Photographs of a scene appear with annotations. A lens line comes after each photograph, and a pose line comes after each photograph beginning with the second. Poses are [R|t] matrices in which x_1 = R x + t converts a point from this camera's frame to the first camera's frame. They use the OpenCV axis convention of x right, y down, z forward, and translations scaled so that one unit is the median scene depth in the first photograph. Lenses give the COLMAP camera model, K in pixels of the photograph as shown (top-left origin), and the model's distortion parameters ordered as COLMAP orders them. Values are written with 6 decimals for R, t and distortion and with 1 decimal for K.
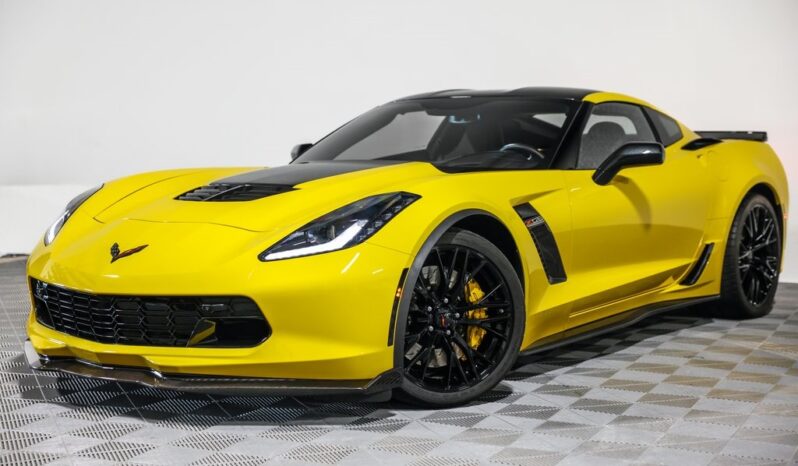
lens RADIAL K [[1316.8, 0, 407.9], [0, 1316.8, 245.6], [0, 0, 1]] dist [0.094094, 0.000000]
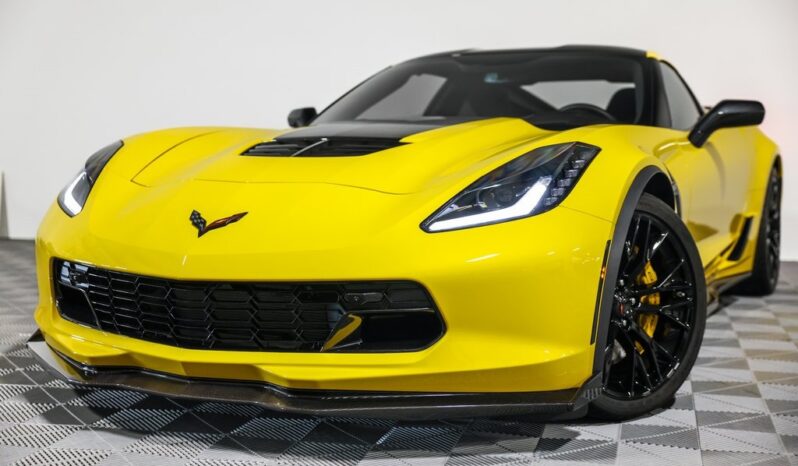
lens RADIAL K [[1142.5, 0, 426.1], [0, 1142.5, 229.0], [0, 0, 1]] dist [0.085538, 0.000000]
pose [[0.983650, -0.006367, 0.179976, -0.213032], [0.006407, 0.999979, 0.000358, 0.009064], [-0.179975, 0.000801, 0.983671, 0.356491]]
